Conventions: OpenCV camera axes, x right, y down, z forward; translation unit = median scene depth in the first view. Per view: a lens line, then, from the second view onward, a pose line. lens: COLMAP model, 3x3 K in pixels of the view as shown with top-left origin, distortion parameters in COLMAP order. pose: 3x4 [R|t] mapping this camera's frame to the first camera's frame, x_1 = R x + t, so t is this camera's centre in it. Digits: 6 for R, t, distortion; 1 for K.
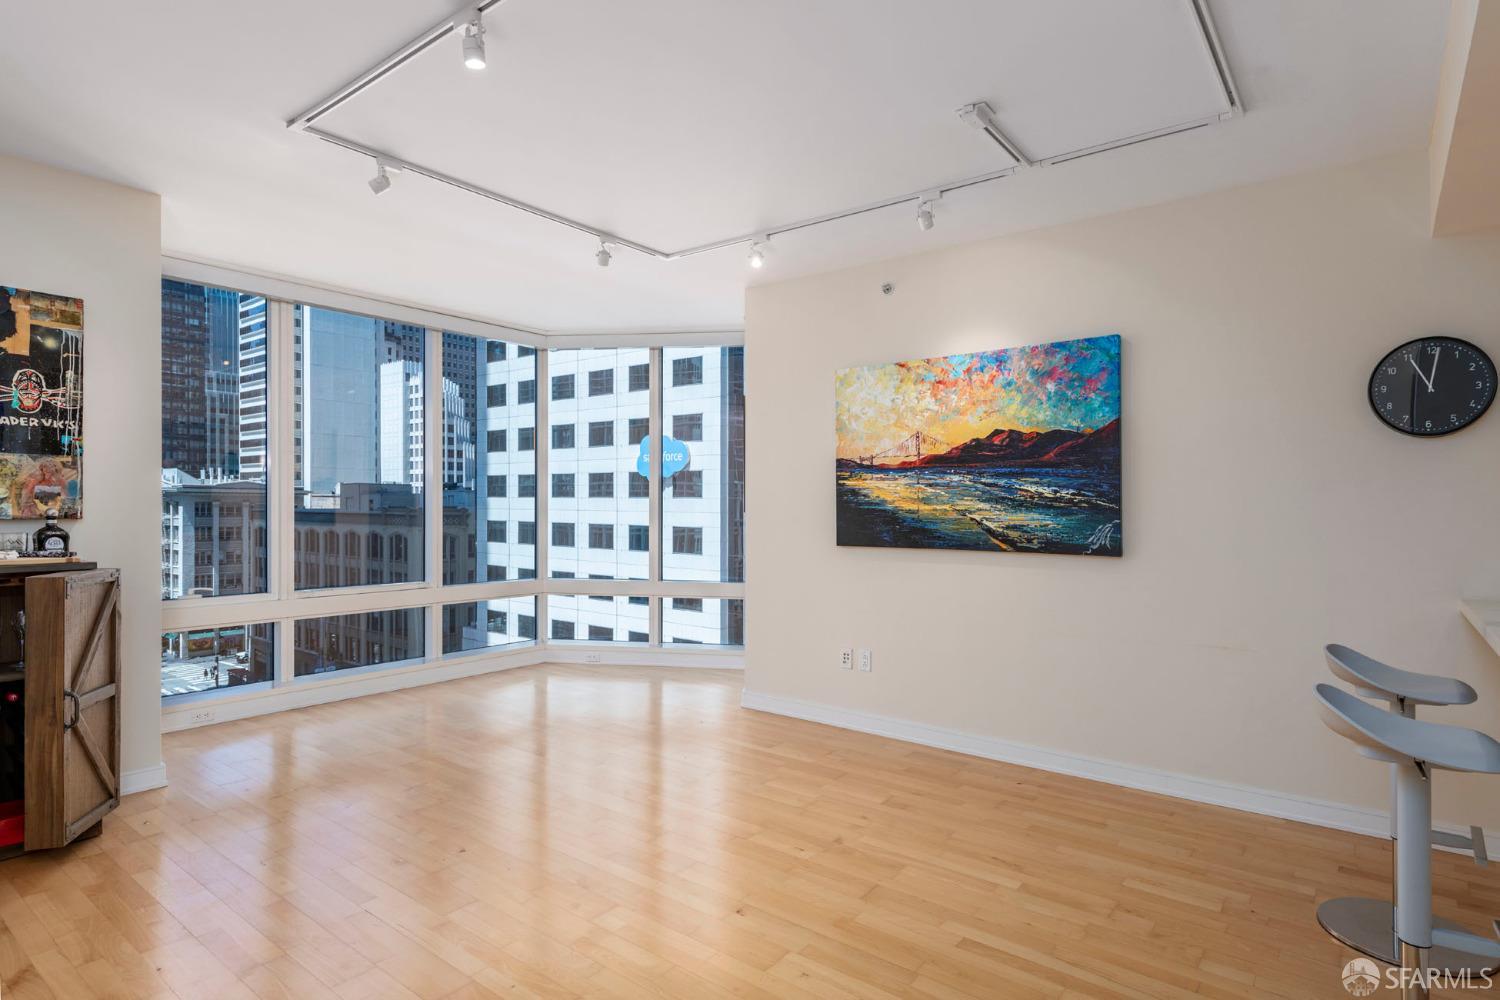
lens RADIAL K [[814.1, 0, 754.4], [0, 814.1, 495.1], [0, 0, 1]] dist [0.014639, -0.002852]
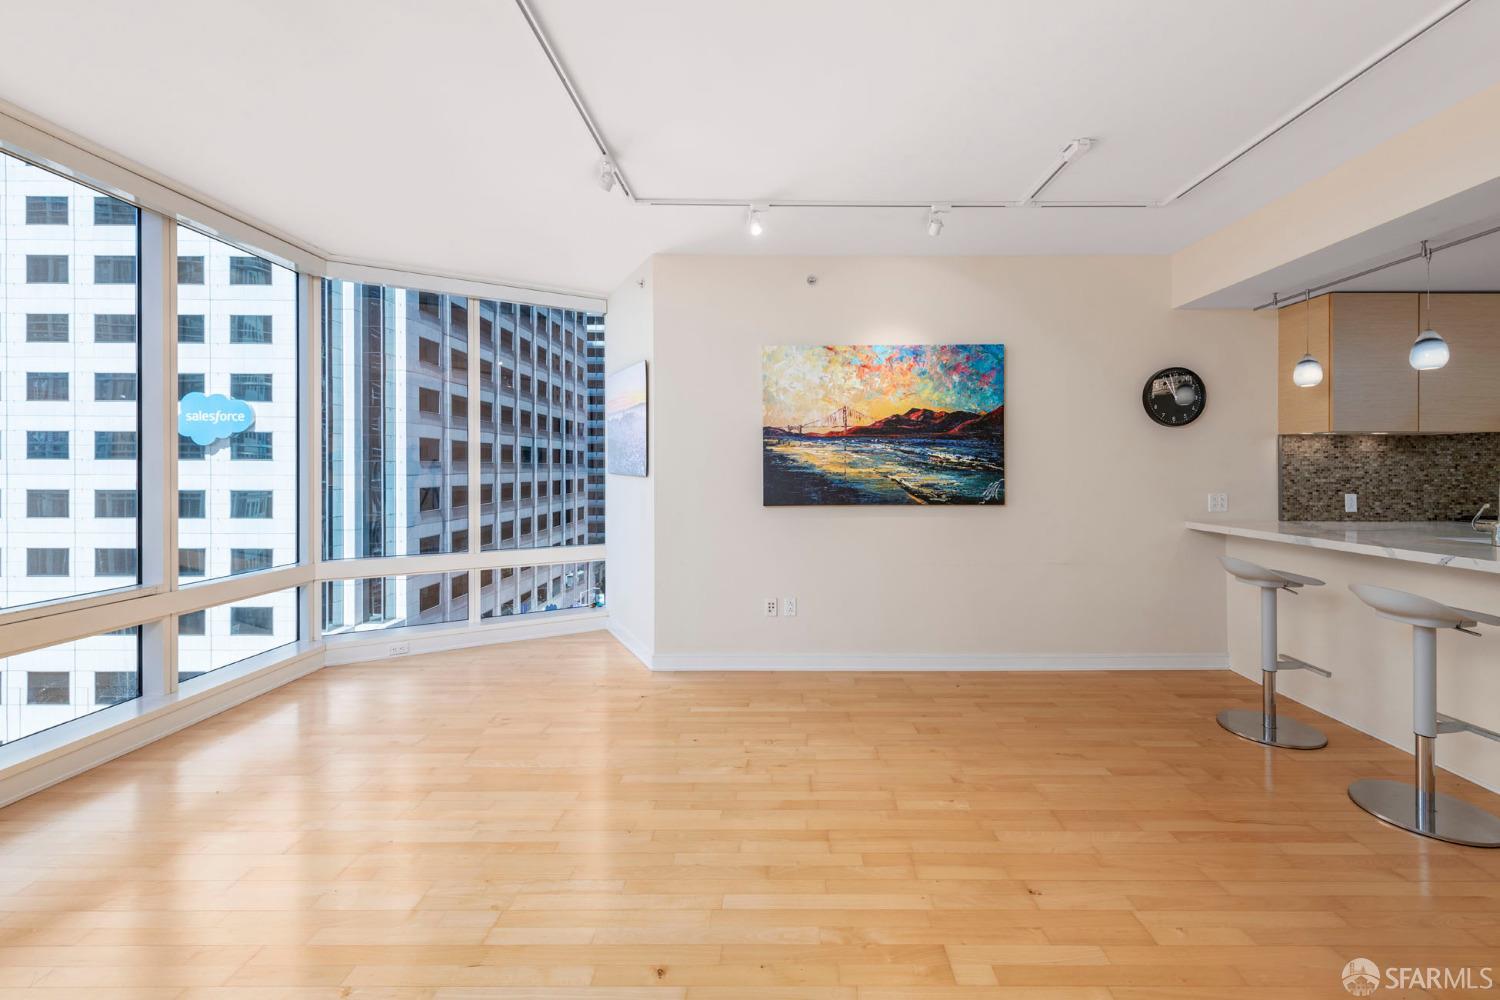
lens RADIAL K [[606.2, 0, 704.0], [0, 606.2, 458.4], [0, 0, 1]] dist [0.013928, -0.001474]
pose [[0.779187, 0.002234, 0.626787, -0.551621], [-0.002993, 0.999996, 0.000157, -0.002225], [-0.626784, -0.001998, 0.779190, 0.480300]]
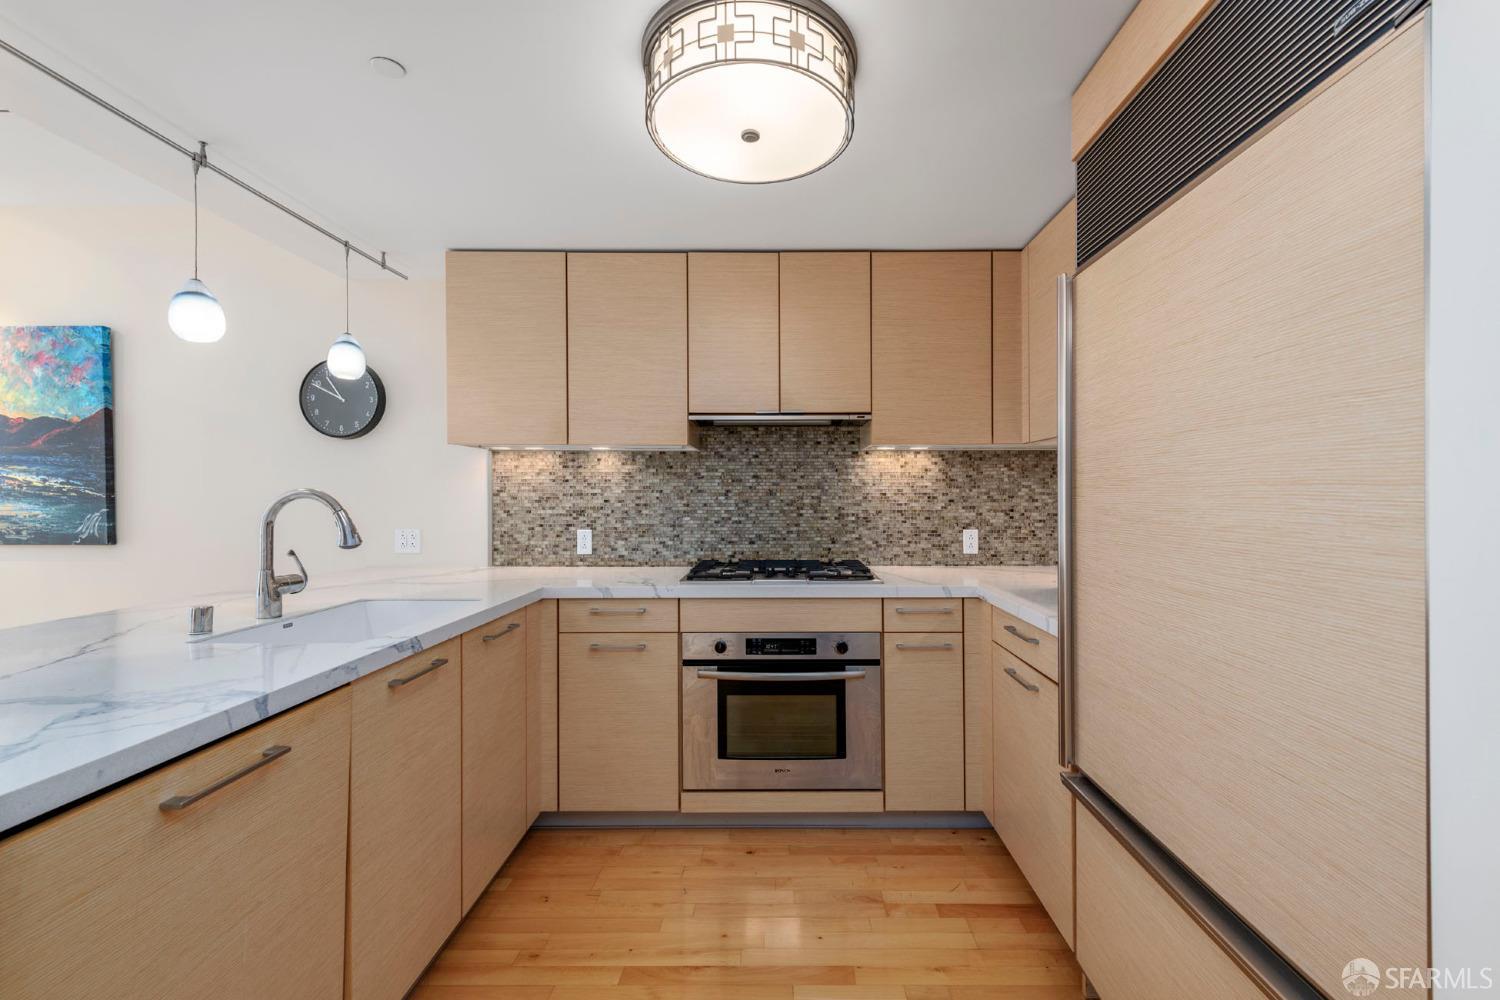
lens RADIAL K [[612.5, 0, 774.3], [0, 612.5, 500.9], [0, 0, 1]] dist [0.004448, -0.001011]
pose [[0.786675, -0.009703, 0.617291, 0.583966], [-0.004198, 0.999769, 0.021066, 0.000762], [-0.617353, -0.019164, 0.786453, -0.108184]]
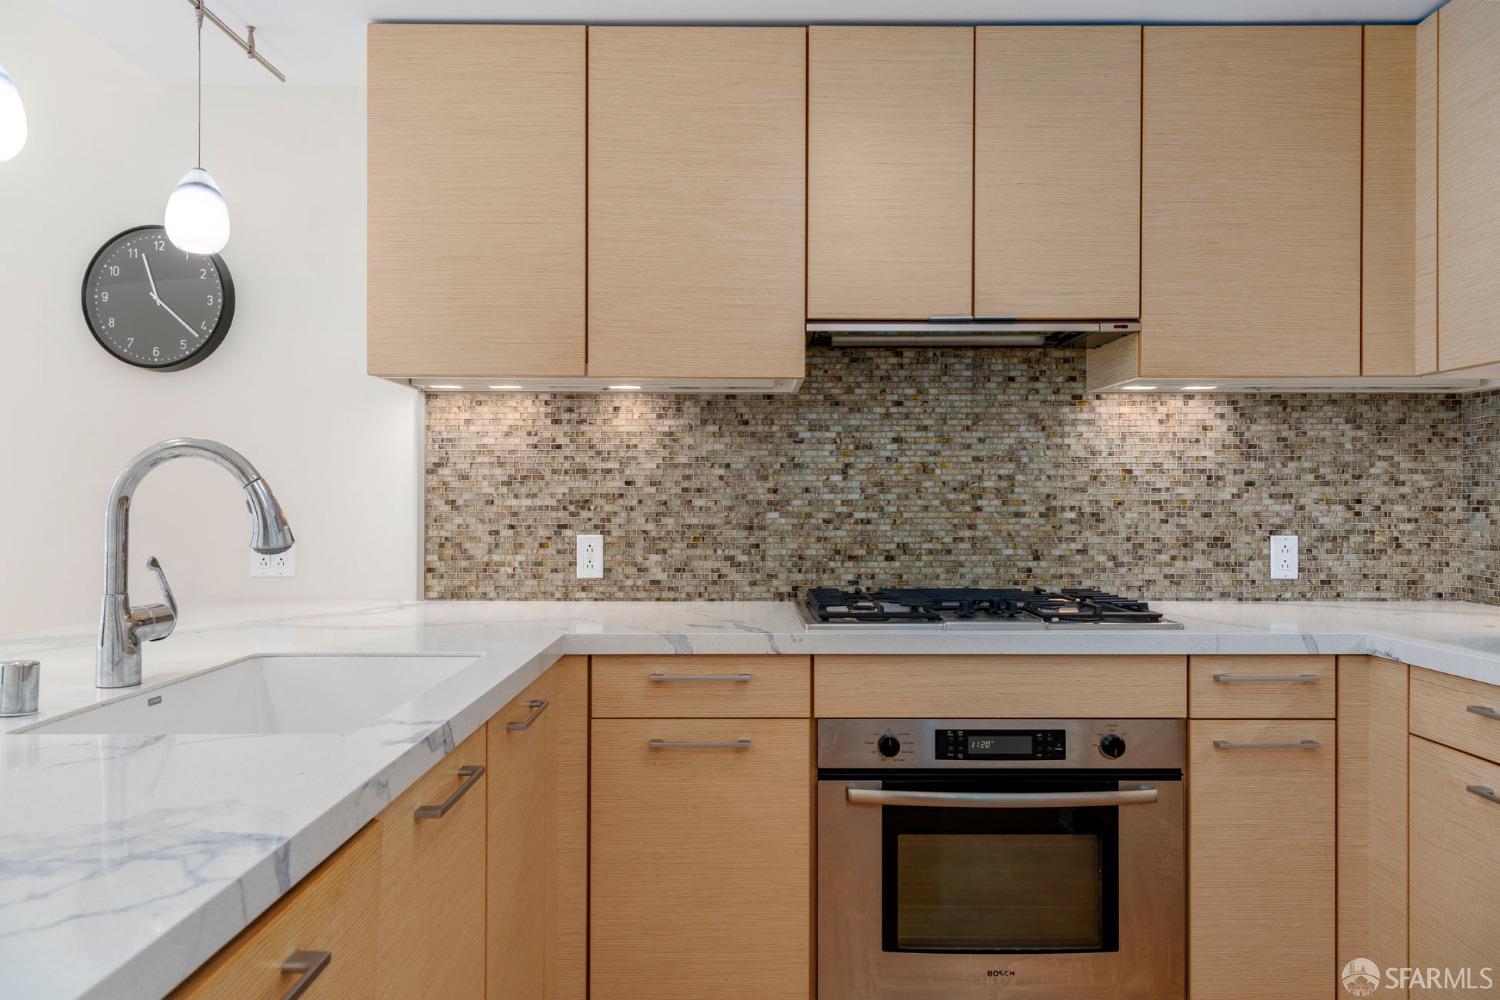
lens RADIAL K [[1012.8, 0, 750.0], [0, 1012.8, 504.6], [0, 0, 1]] dist [0.006638, -0.007020]
pose [[0.787166, -0.007651, 0.616694, 0.526443], [-0.005807, 0.999787, 0.019817, 0.017467], [-0.616714, -0.019180, 0.786954, 0.009508]]
